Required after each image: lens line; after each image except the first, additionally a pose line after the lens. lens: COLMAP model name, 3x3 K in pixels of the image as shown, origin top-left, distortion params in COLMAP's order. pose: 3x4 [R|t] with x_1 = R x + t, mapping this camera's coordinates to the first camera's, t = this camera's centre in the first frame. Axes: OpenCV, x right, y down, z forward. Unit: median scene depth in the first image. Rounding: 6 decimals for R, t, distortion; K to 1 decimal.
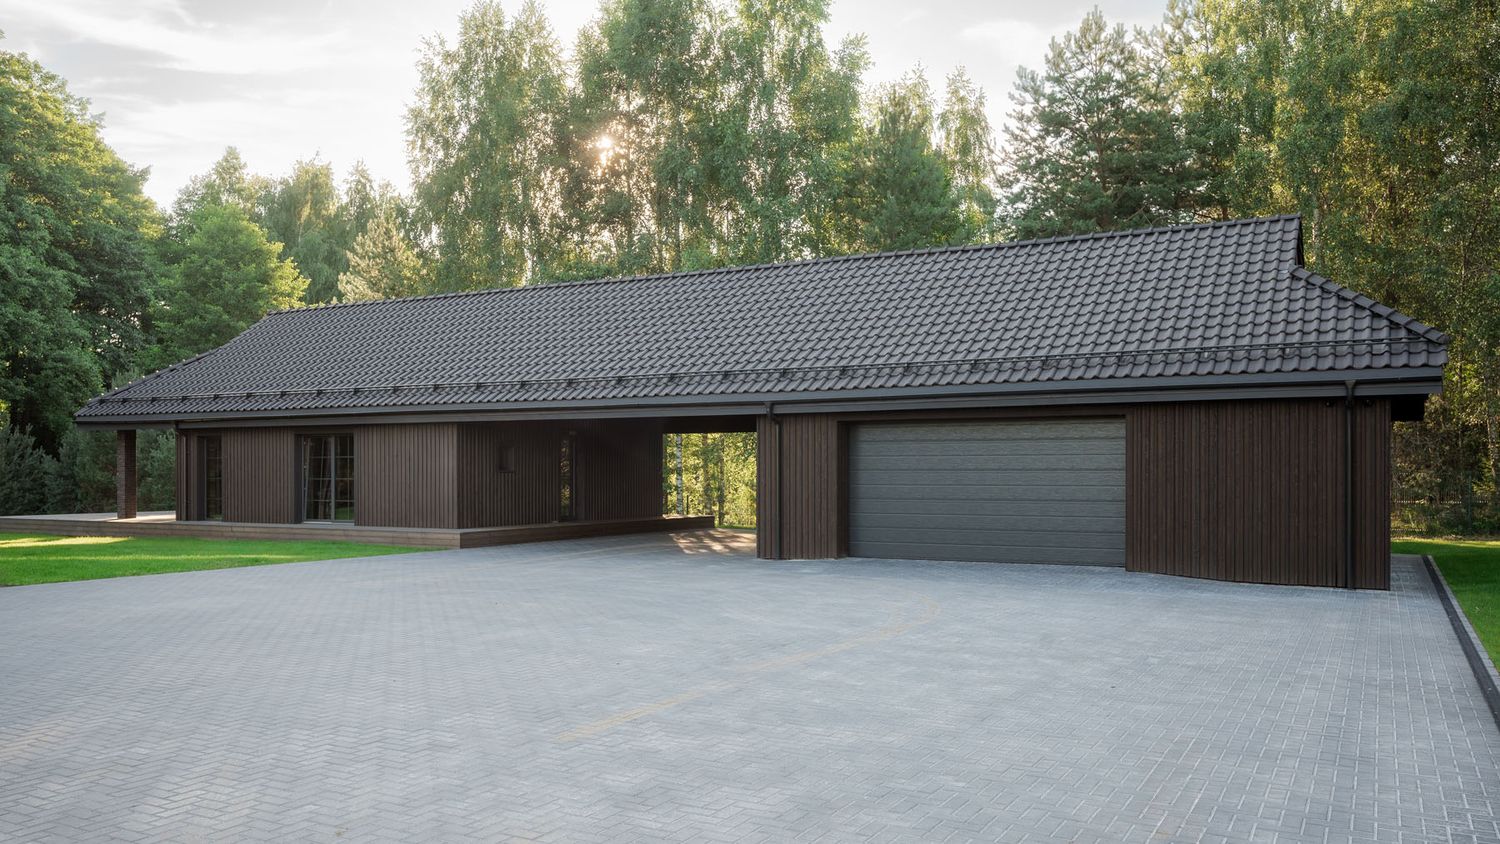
lens RADIAL K [[1165.8, 0, 750.0], [0, 1165.8, 422.0], [0, 0, 1]] dist [0.001738, 0.000297]
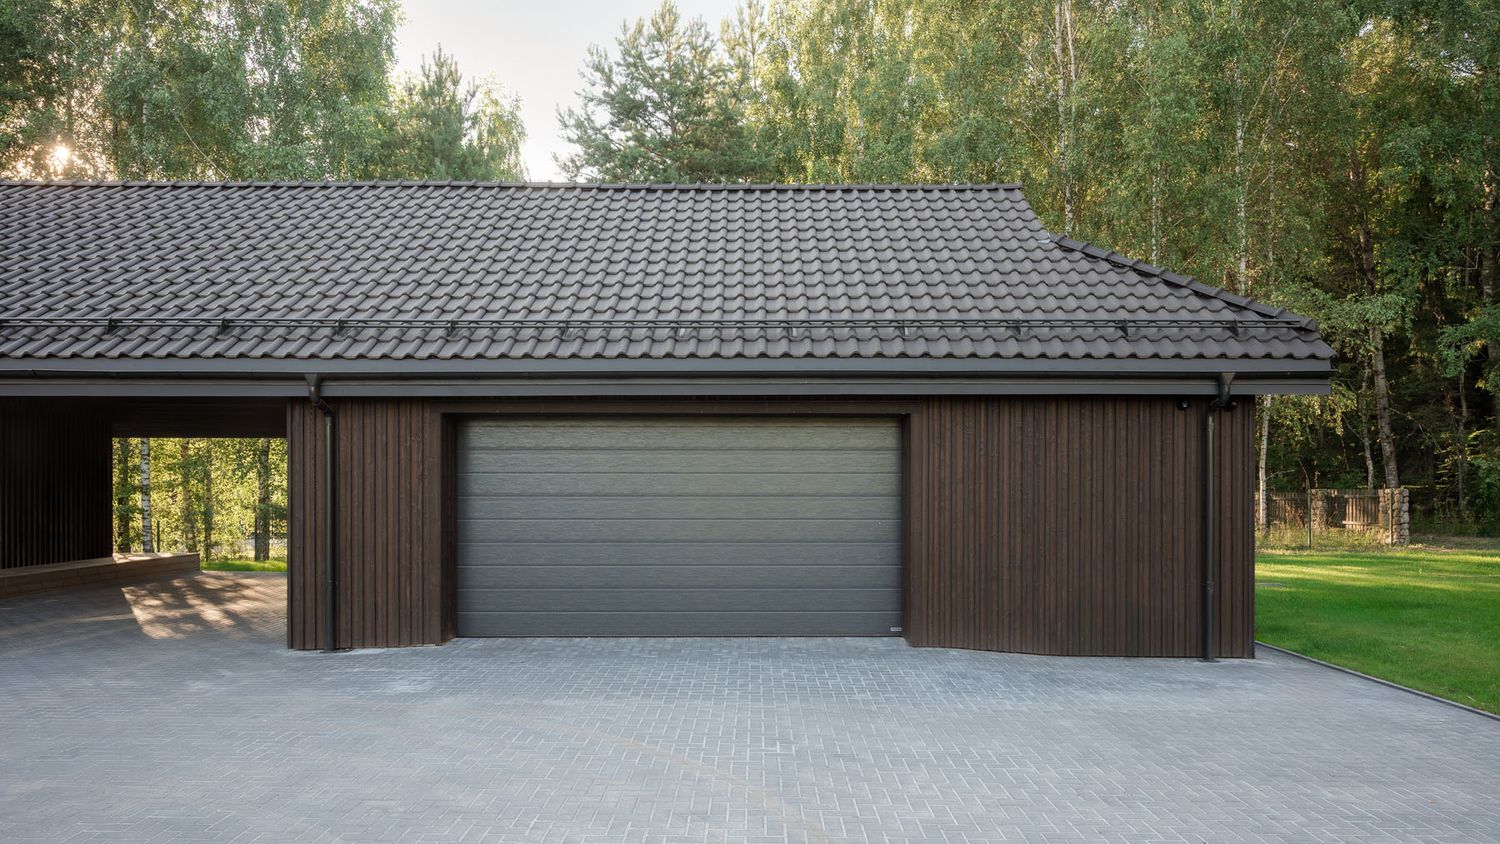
lens RADIAL K [[958.1, 0, 749.7], [0, 958.1, 480.7], [0, 0, 1]] dist [-0.024967, 0.000250]
pose [[0.878696, 0.004664, 0.477358, -0.013814], [-0.022347, 0.999258, 0.031372, 0.011155], [-0.476858, -0.038235, 0.878149, 0.366434]]
